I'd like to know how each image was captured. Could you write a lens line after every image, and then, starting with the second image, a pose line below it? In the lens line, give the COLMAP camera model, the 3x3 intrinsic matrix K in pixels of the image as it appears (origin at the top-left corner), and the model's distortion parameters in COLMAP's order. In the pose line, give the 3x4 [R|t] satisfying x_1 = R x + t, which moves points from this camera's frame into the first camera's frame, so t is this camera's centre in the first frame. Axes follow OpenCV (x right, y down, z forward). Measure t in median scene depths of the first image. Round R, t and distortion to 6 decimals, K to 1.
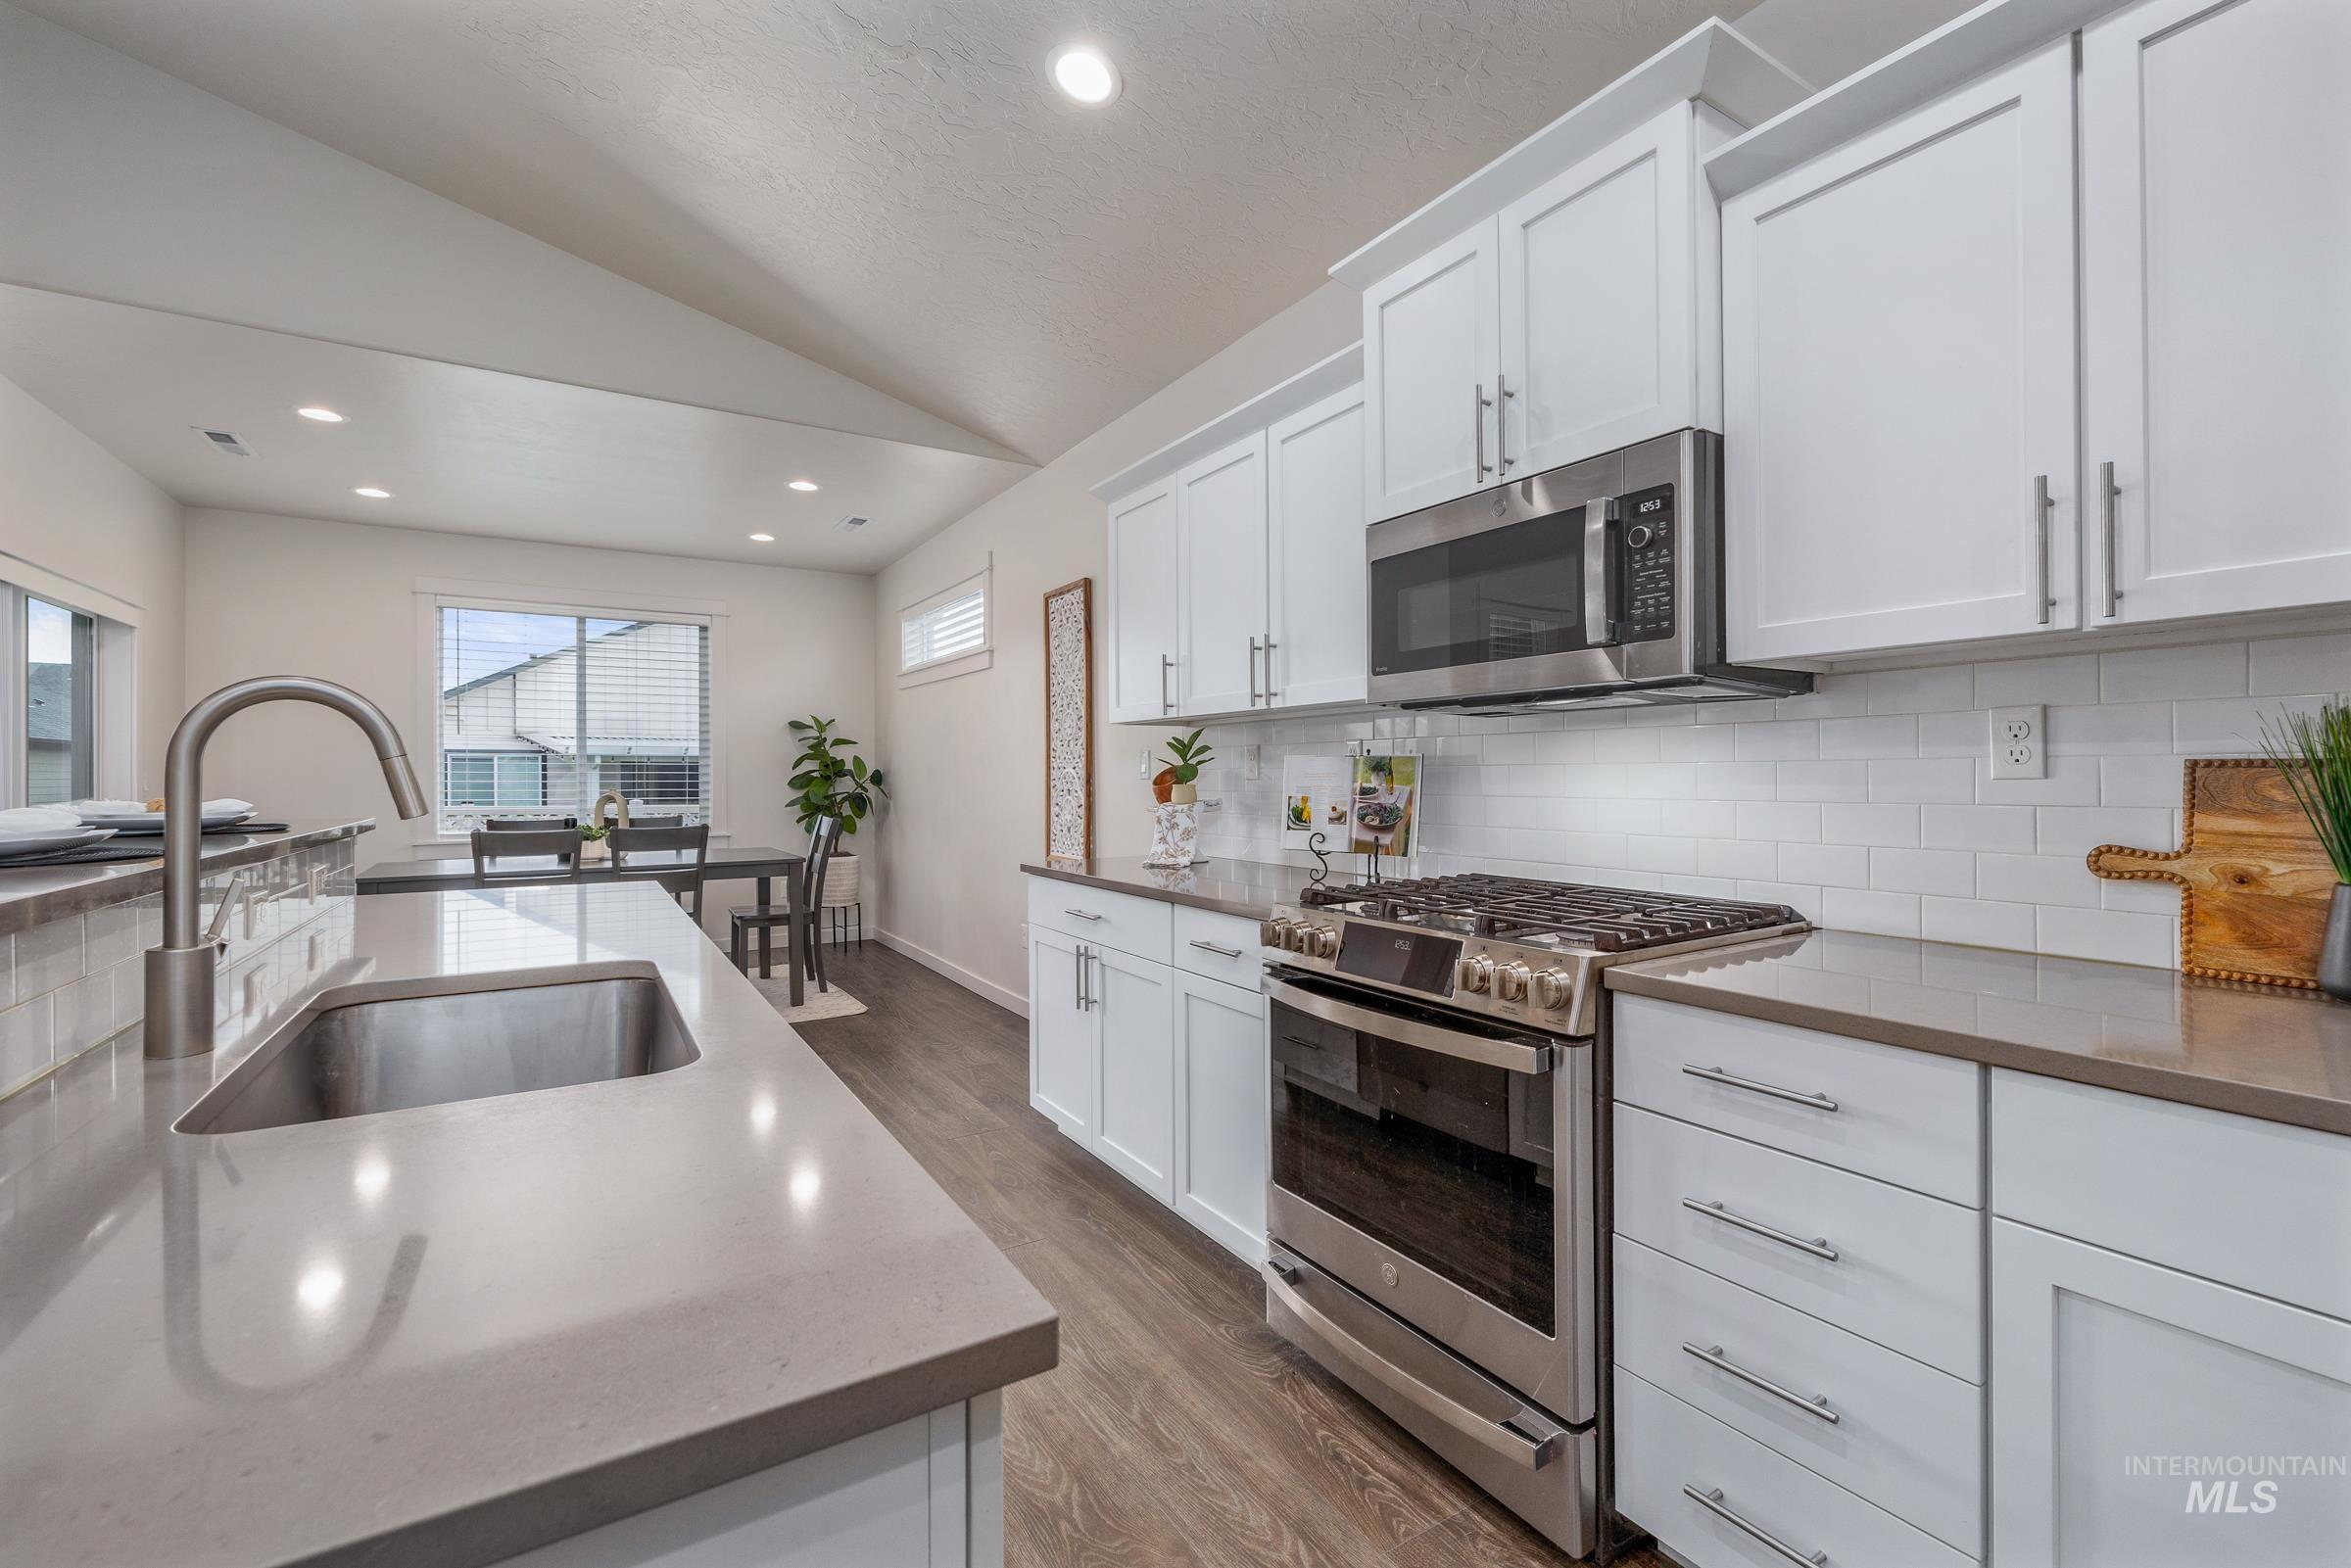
lens RADIAL K [[991.9, 0, 1170.6], [0, 991.9, 781.9], [0, 0, 1]] dist [0.002272, -0.001021]
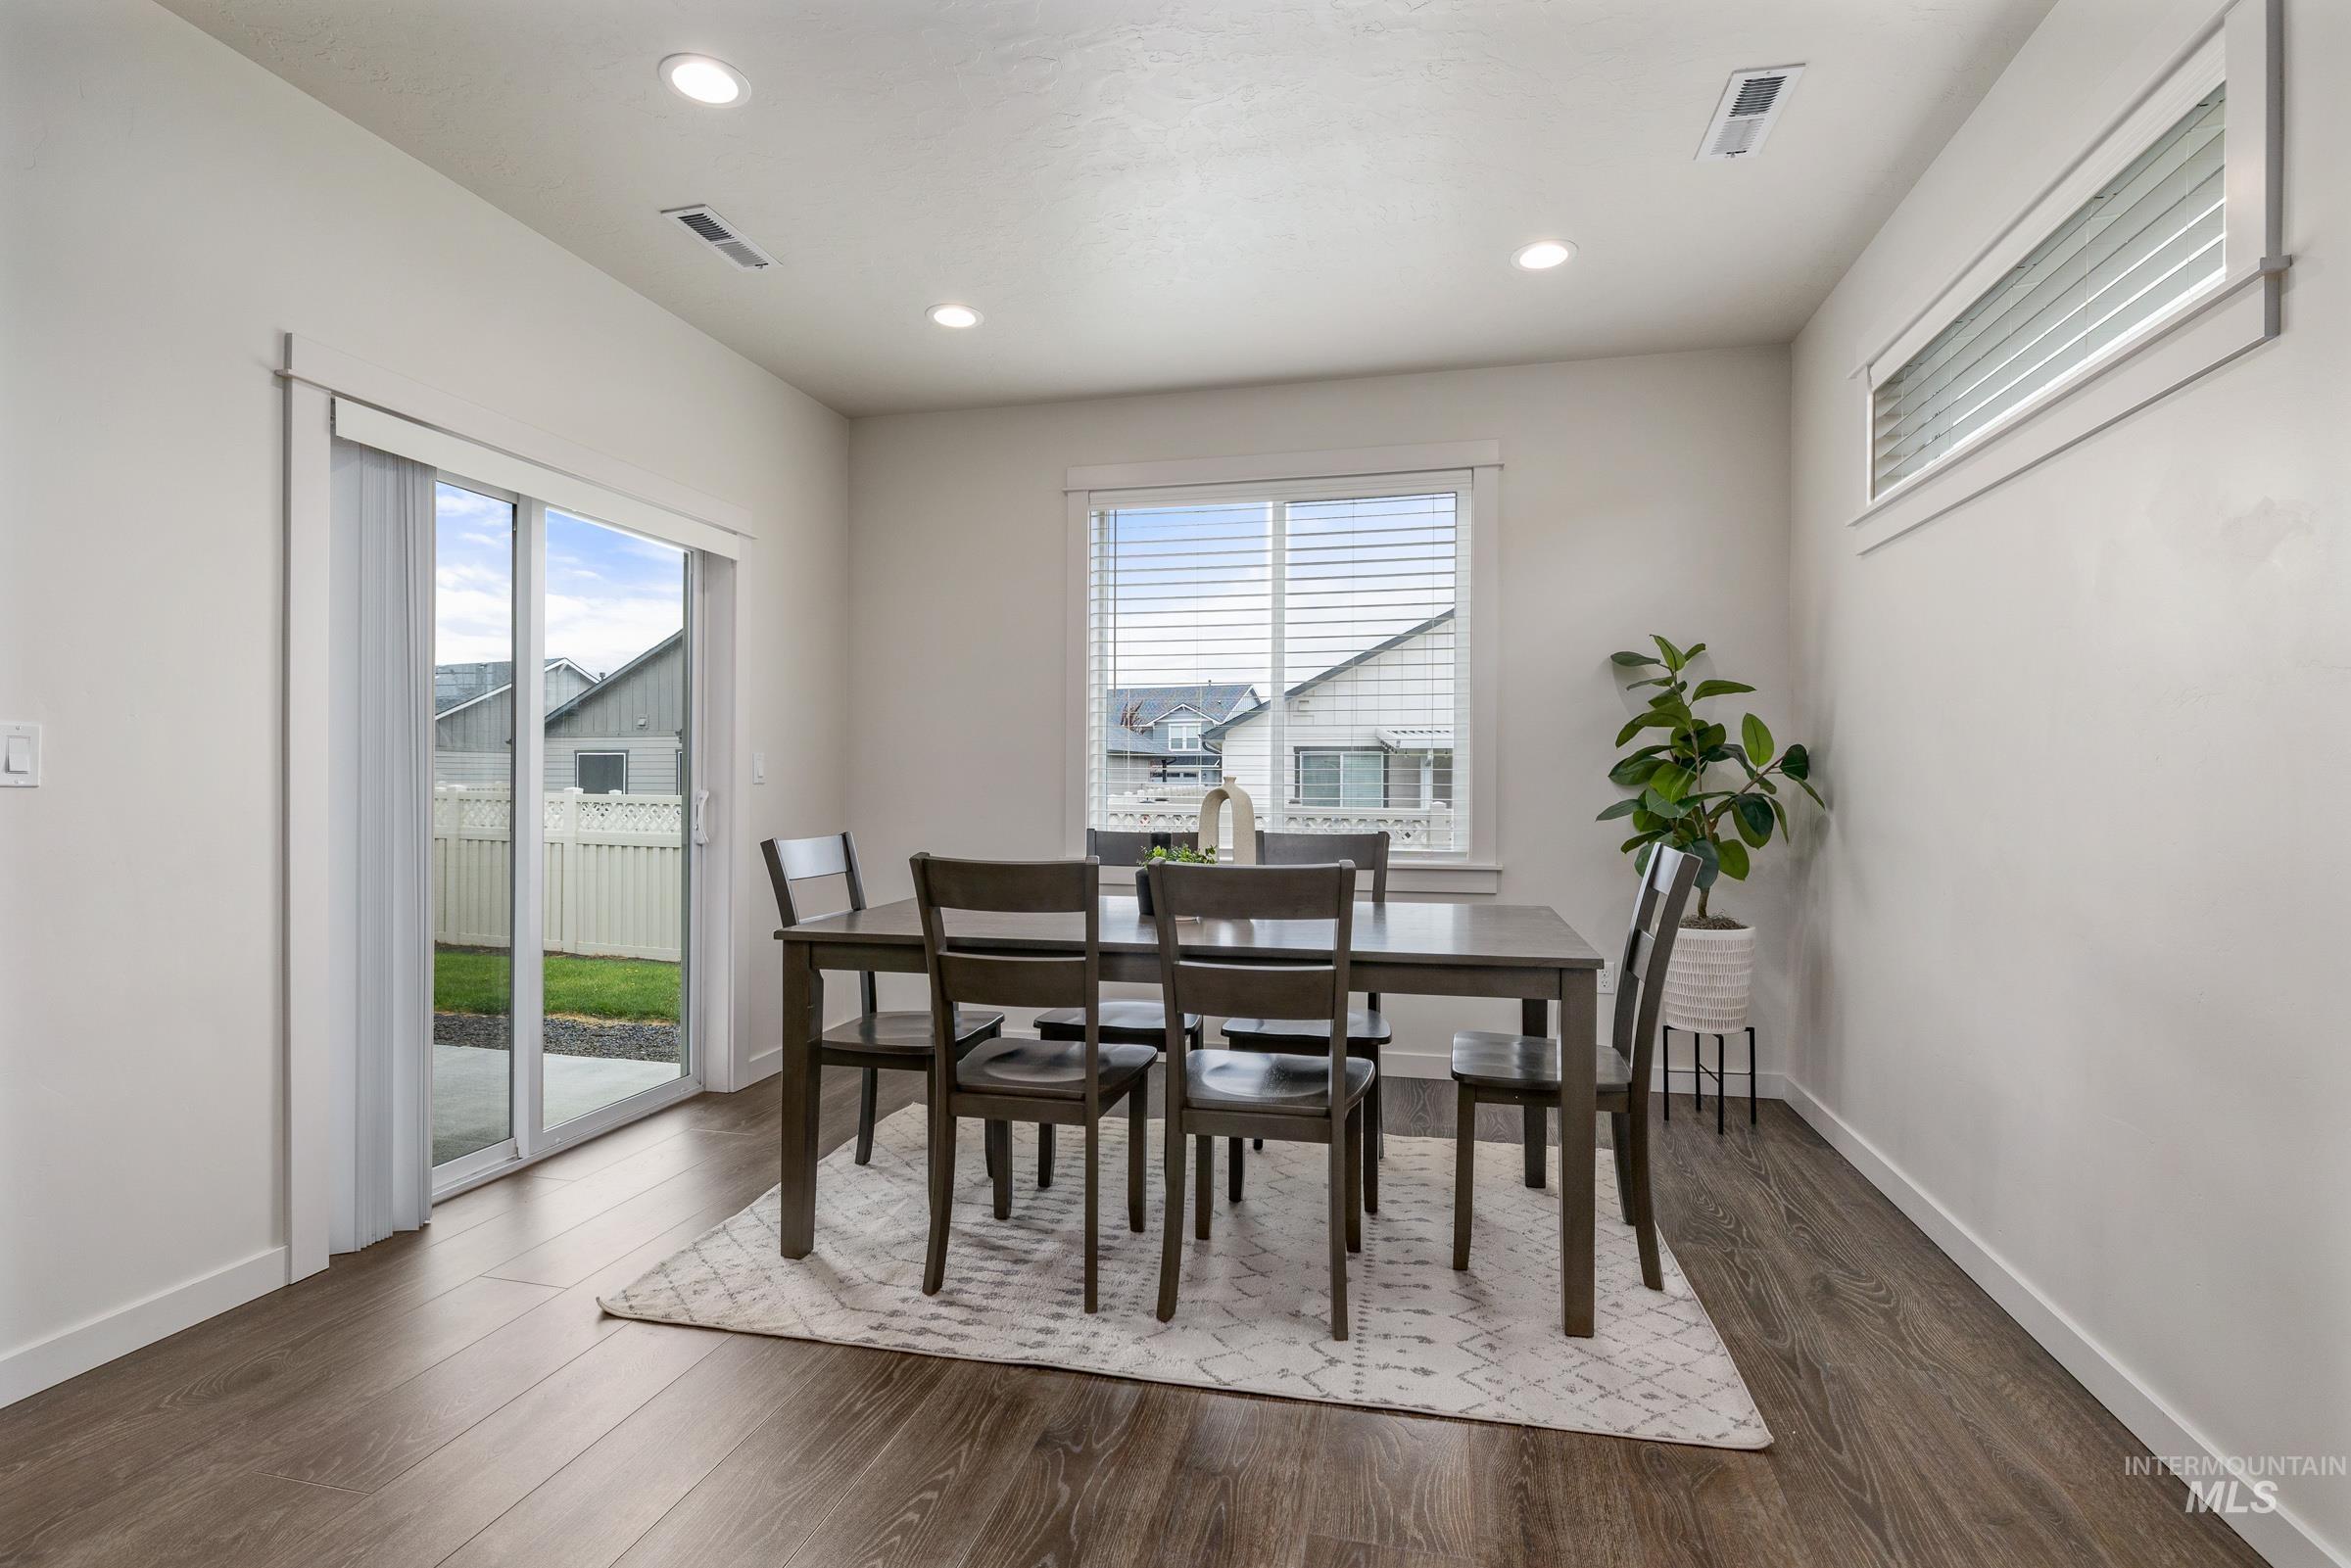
lens RADIAL K [[1103.7, 0, 1185.5], [0, 1103.7, 790.1], [0, 0, 1]] dist [-0.010492, 0.000198]
pose [[0.708303, 0.011347, -0.705817, -0.317380], [-0.009103, 0.999934, 0.006940, 0.018978], [0.705850, 0.001510, 0.708360, 1.017161]]
